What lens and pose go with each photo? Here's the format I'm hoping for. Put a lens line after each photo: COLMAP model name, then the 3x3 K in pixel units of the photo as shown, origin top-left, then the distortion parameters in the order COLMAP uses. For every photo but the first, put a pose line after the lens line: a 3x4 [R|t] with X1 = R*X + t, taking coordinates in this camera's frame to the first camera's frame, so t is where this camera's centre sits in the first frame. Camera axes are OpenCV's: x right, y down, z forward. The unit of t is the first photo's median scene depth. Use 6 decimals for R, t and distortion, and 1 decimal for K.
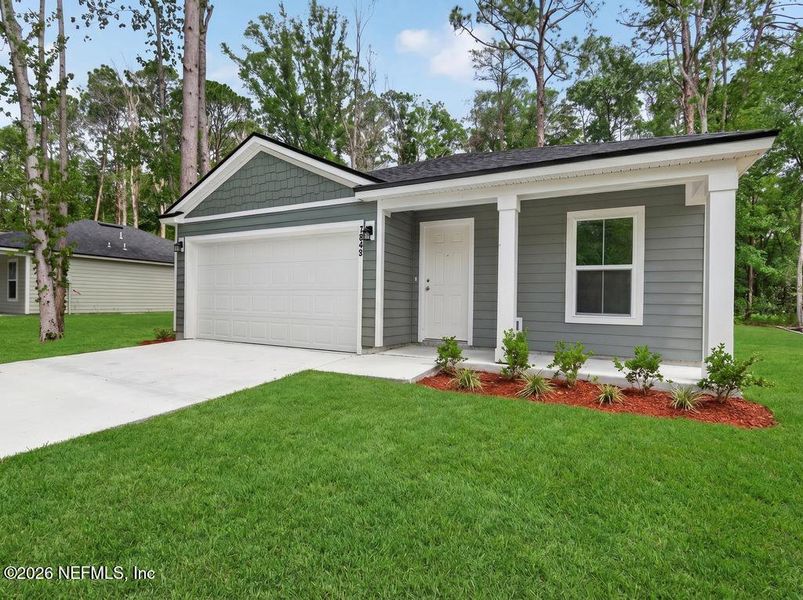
lens RADIAL K [[451.6, 0, 417.8], [0, 451.6, 303.9], [0, 0, 1]] dist [0.010744, 0.000192]
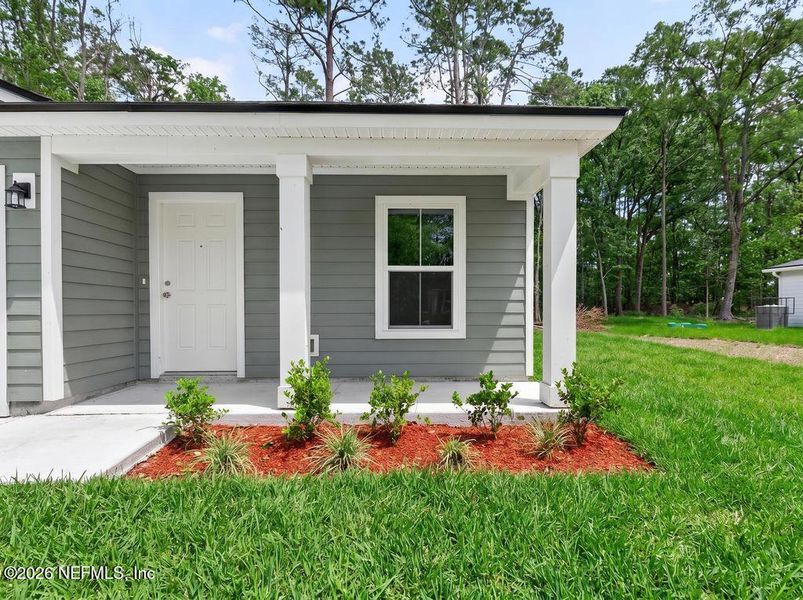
lens RADIAL K [[433.1, 0, 466.9], [0, 433.1, 303.2], [0, 0, 1]] dist [0.001538, 0.000537]
pose [[0.844466, -0.017872, 0.535310, 0.064646], [0.021760, 0.999763, -0.000949, -0.016006], [-0.535167, 0.012449, 0.844655, 0.297017]]
